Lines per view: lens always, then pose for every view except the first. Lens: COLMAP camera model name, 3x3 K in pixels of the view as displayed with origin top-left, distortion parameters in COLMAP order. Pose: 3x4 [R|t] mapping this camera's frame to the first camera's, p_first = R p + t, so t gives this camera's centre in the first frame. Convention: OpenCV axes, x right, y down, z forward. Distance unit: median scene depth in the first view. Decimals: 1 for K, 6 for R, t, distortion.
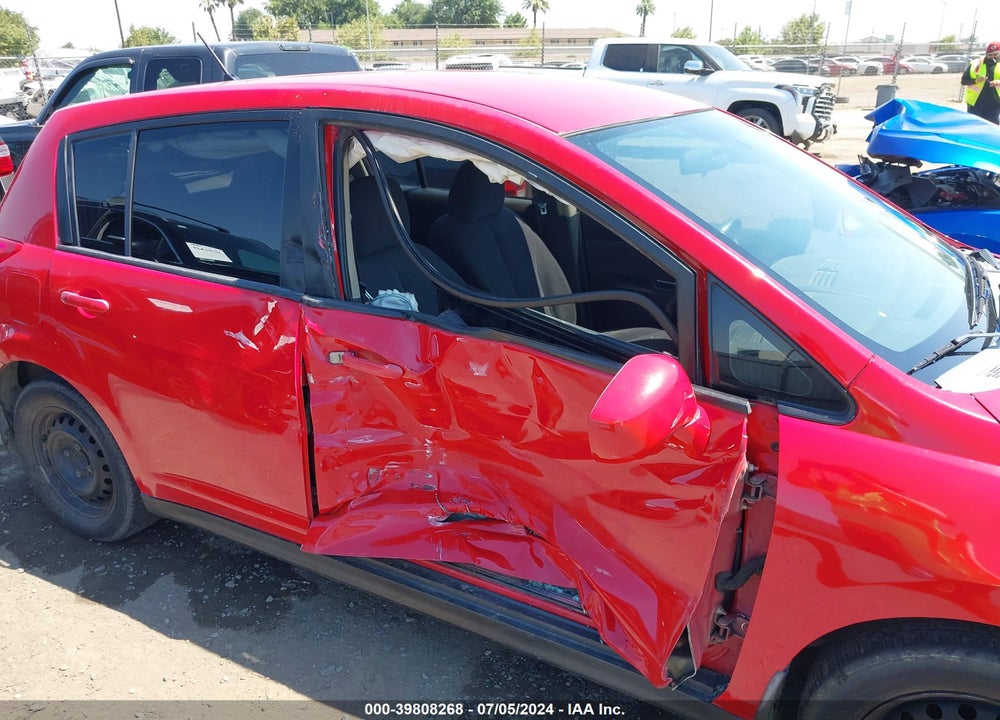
lens RADIAL K [[794.5, 0, 488.8], [0, 794.5, 382.8], [0, 0, 1]] dist [0.007226, -0.031472]
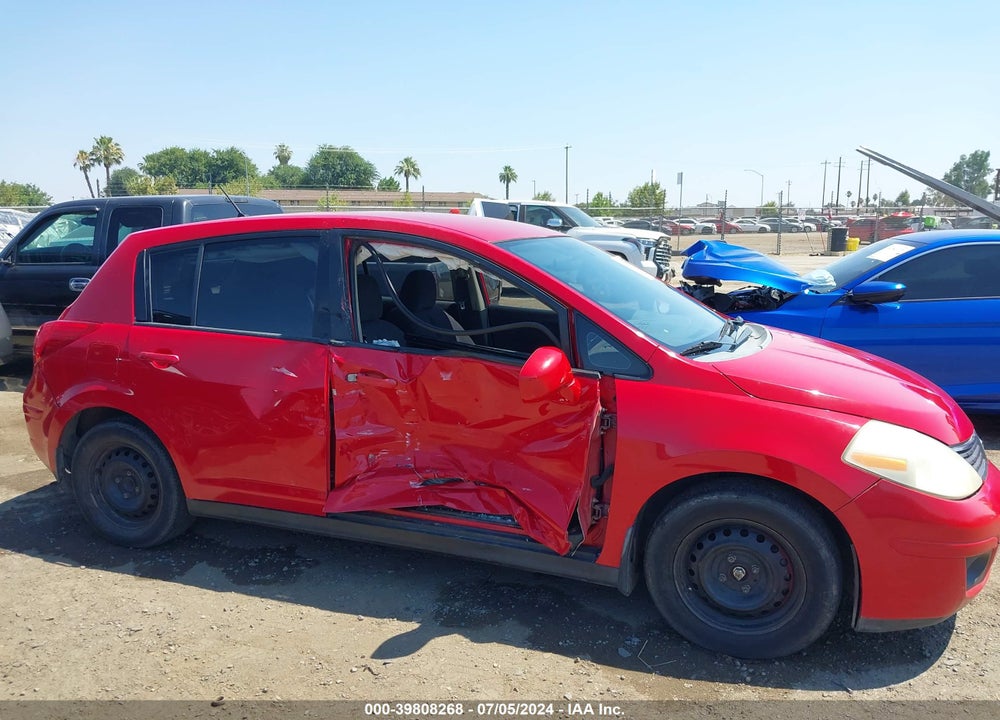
lens RADIAL K [[794.5, 0, 495.9], [0, 794.5, 367.5], [0, 0, 1]] dist [0.007226, -0.031472]
pose [[0.986655, -0.019166, 0.161692, -0.121030], [0.051214, 0.979176, -0.196449, 0.202825], [-0.154560, 0.202108, 0.967090, -0.432190]]
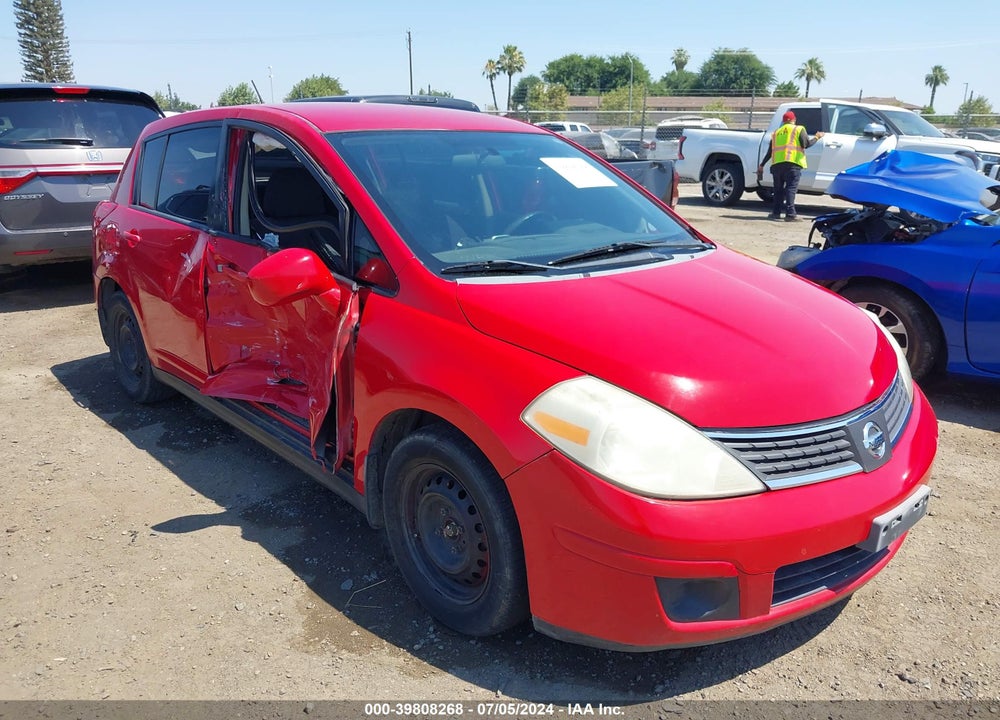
lens RADIAL K [[794.5, 0, 495.1], [0, 794.5, 362.9], [0, 0, 1]] dist [0.007226, -0.031472]
pose [[0.951615, 0.107105, -0.288024, 0.621771], [-0.133963, 0.988132, -0.075159, 0.154009], [0.276556, 0.110107, 0.954669, -0.284944]]
